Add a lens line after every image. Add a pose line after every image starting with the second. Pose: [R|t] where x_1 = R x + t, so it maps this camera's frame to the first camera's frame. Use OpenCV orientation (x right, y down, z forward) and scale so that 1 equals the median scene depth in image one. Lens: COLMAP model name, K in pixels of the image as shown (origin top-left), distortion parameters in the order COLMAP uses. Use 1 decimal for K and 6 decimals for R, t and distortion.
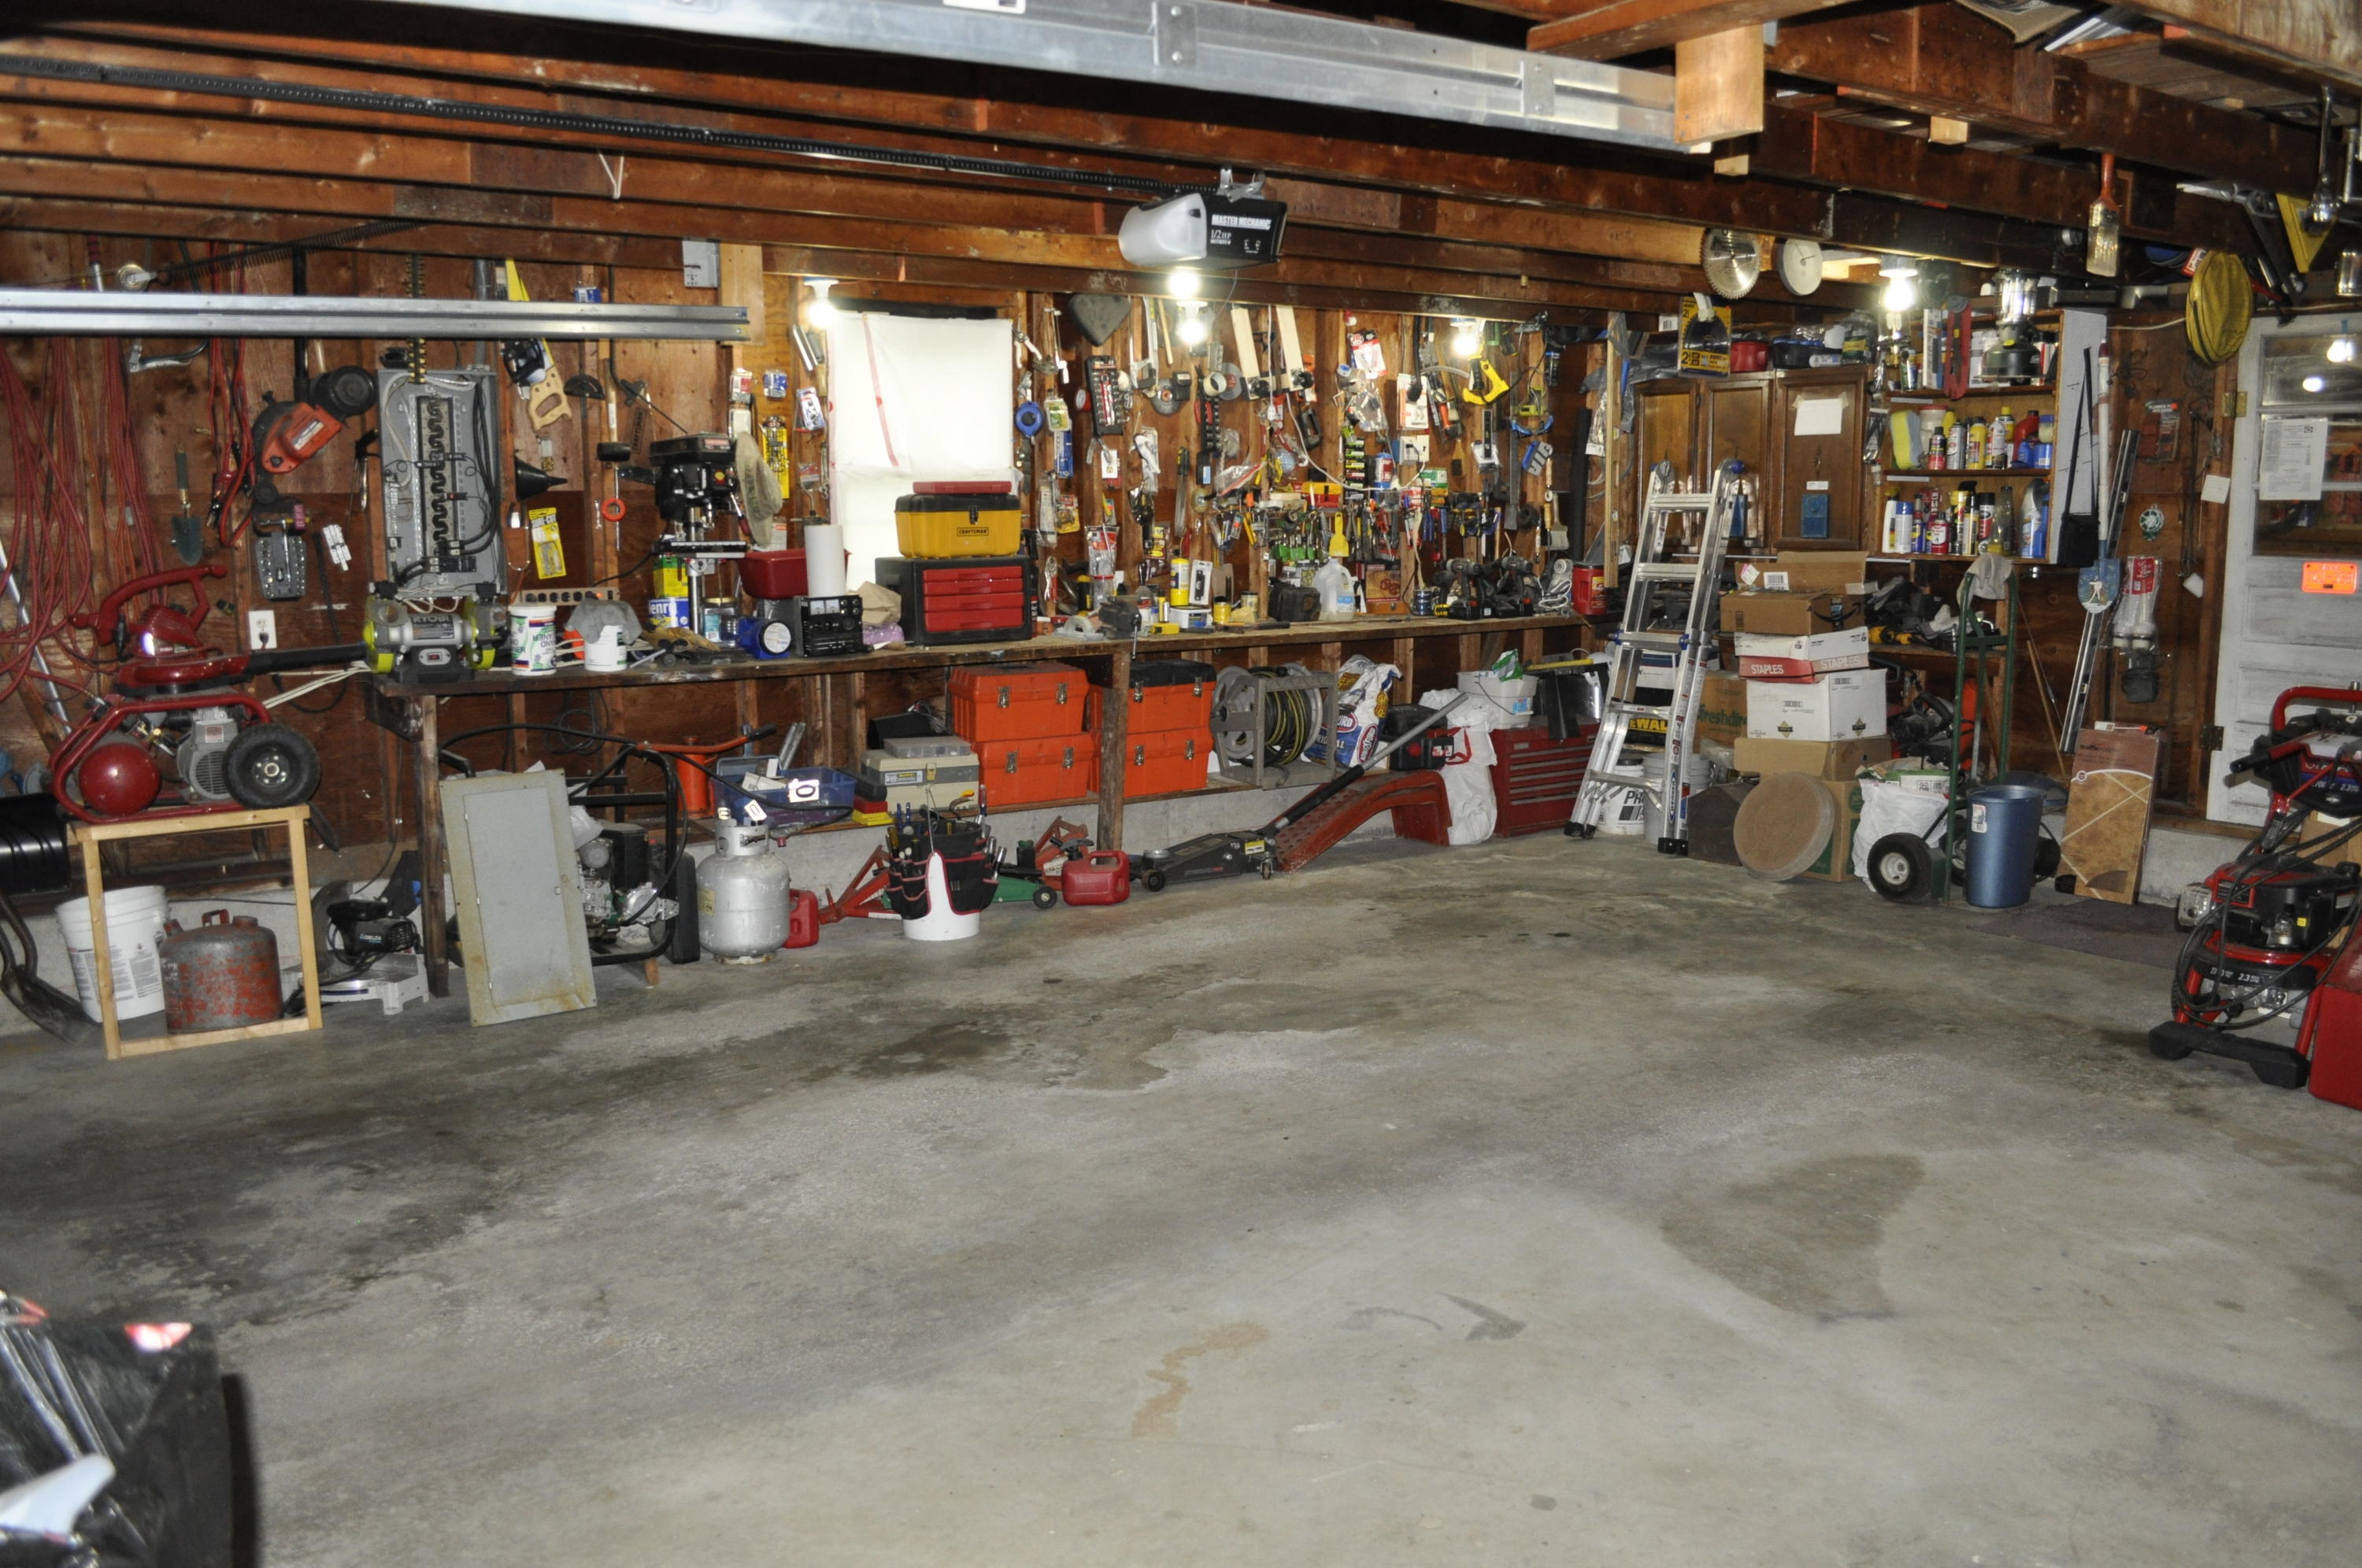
lens RADIAL K [[1826.8, 0, 1214.4], [0, 1826.8, 786.8], [0, 0, 1]] dist [-0.074221, 0.003285]
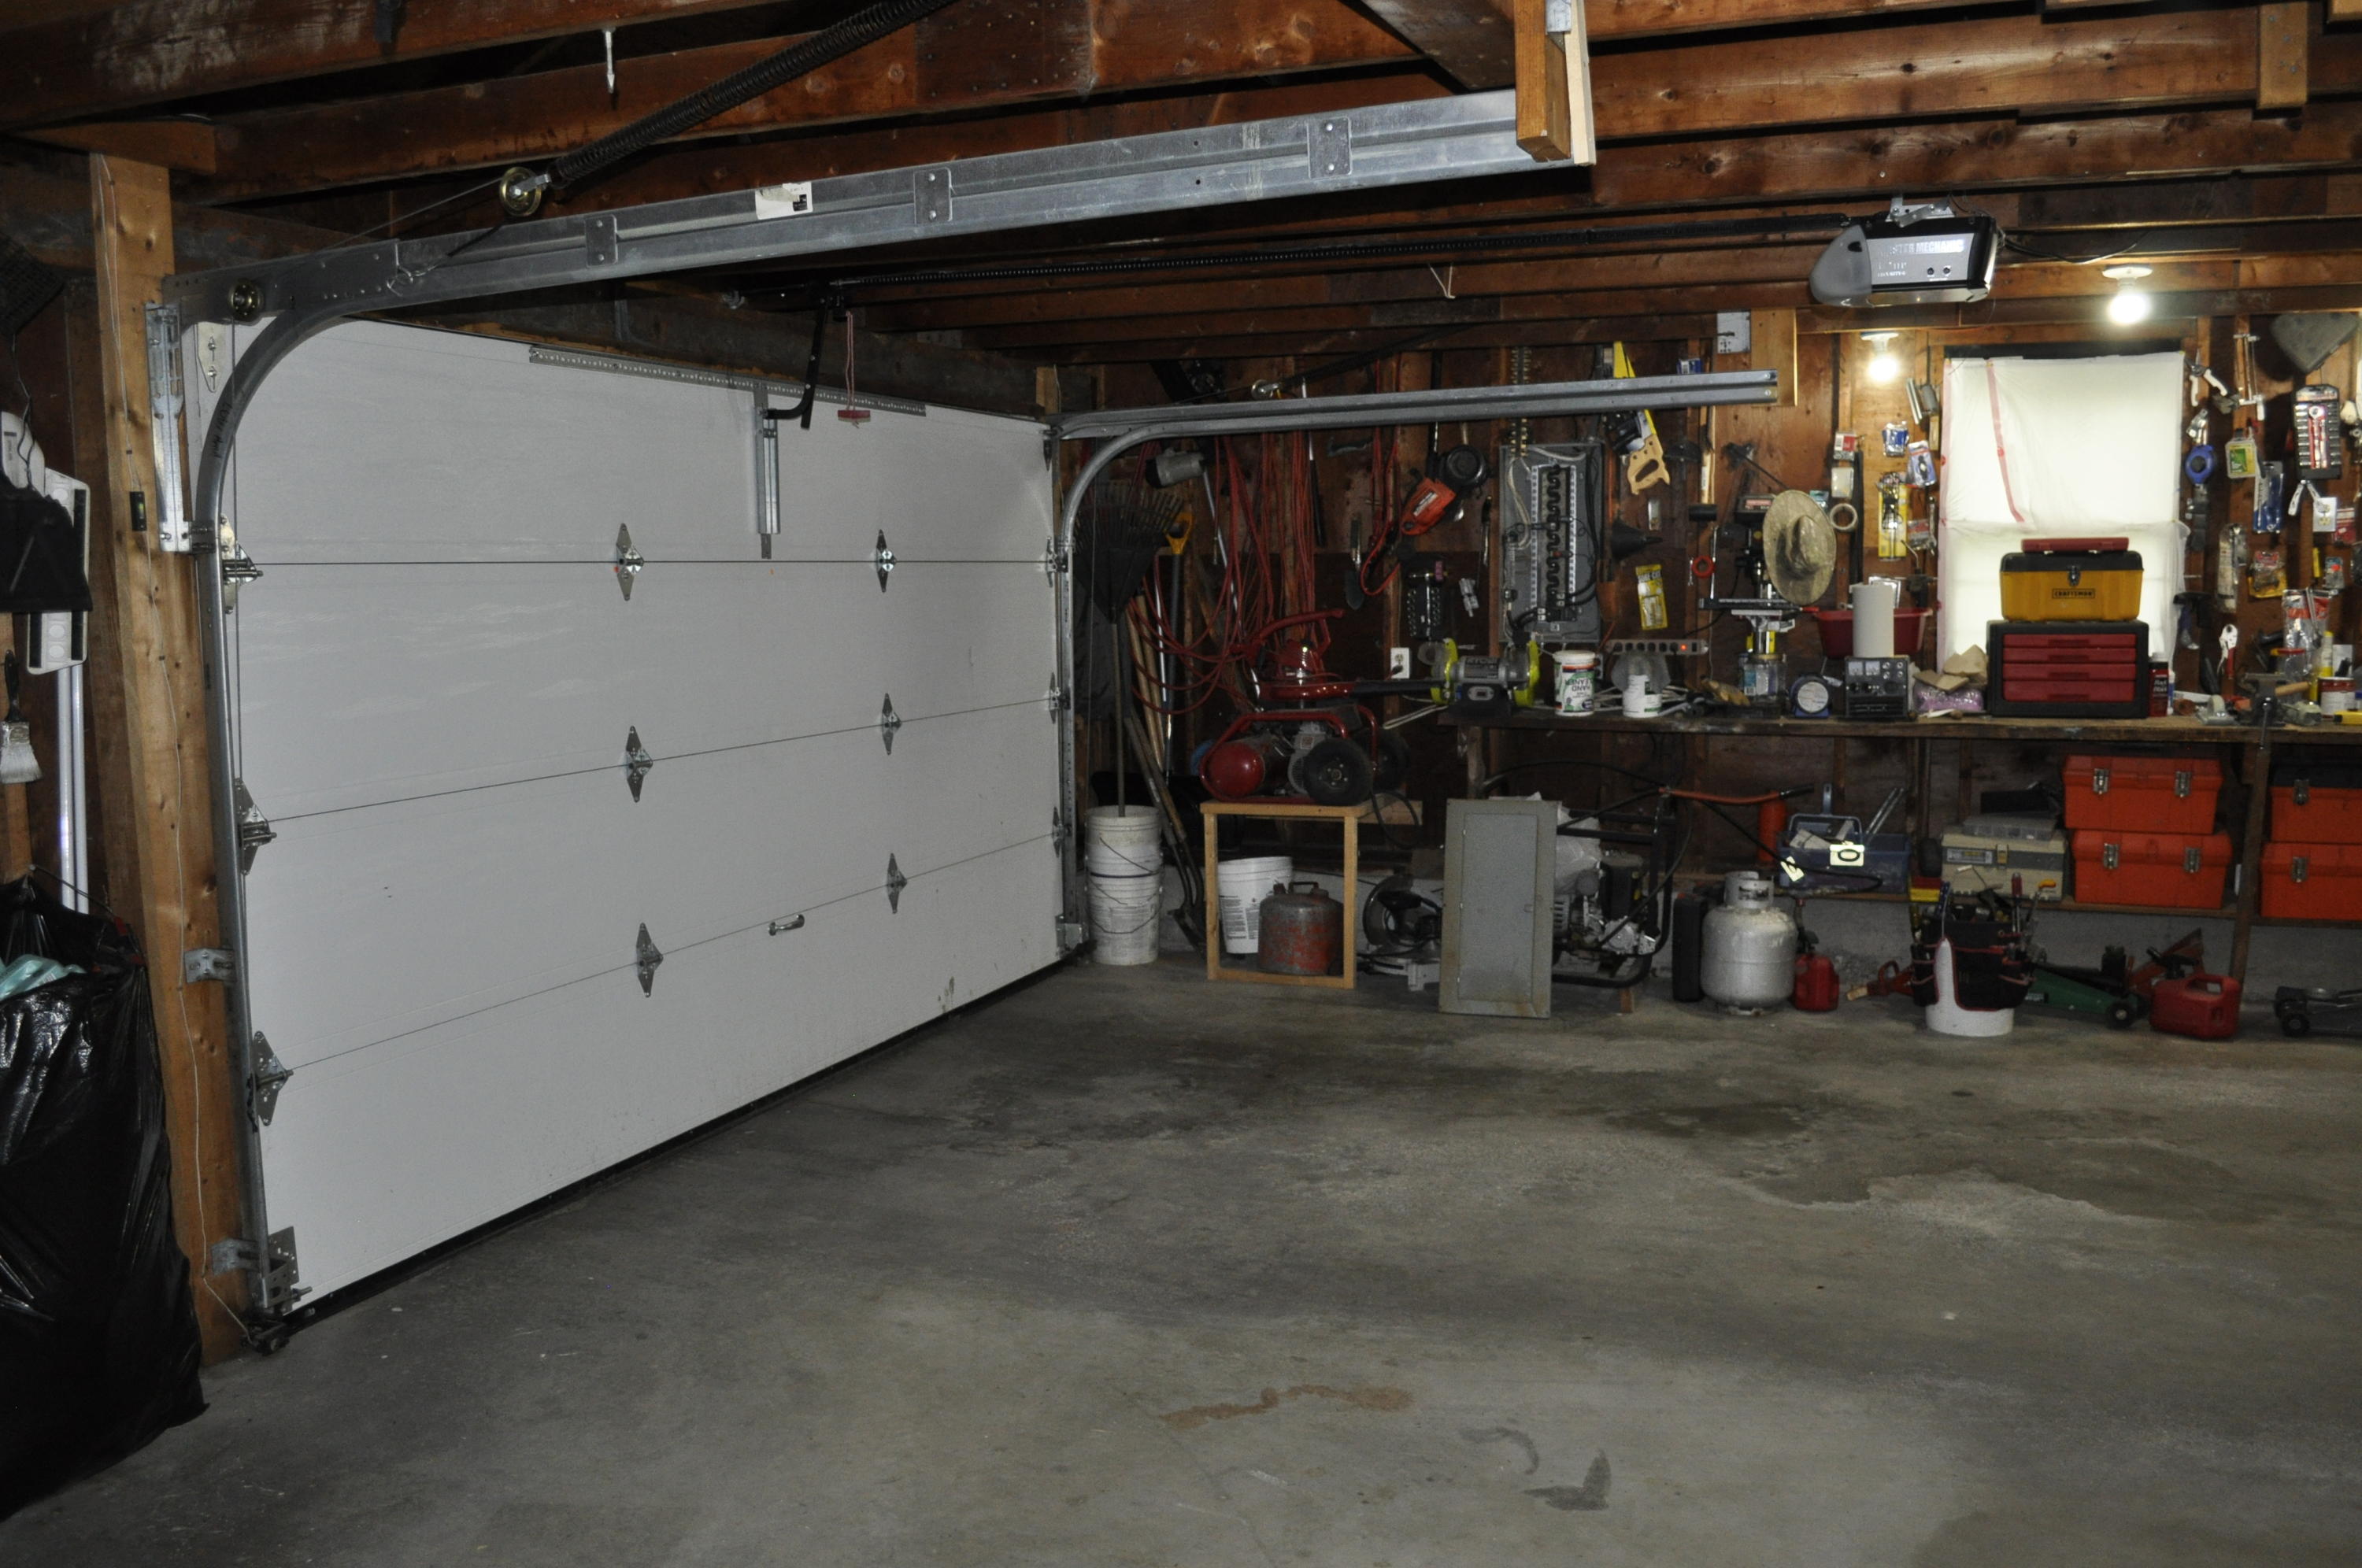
lens RADIAL K [[1826.8, 0, 1214.4], [0, 1826.8, 786.8], [0, 0, 1]] dist [-0.074221, 0.003285]
pose [[0.570104, 0.095509, -0.816002, 0.460305], [-0.115873, 0.992639, 0.035228, -0.036064], [0.813361, 0.074469, 0.576974, 0.198601]]
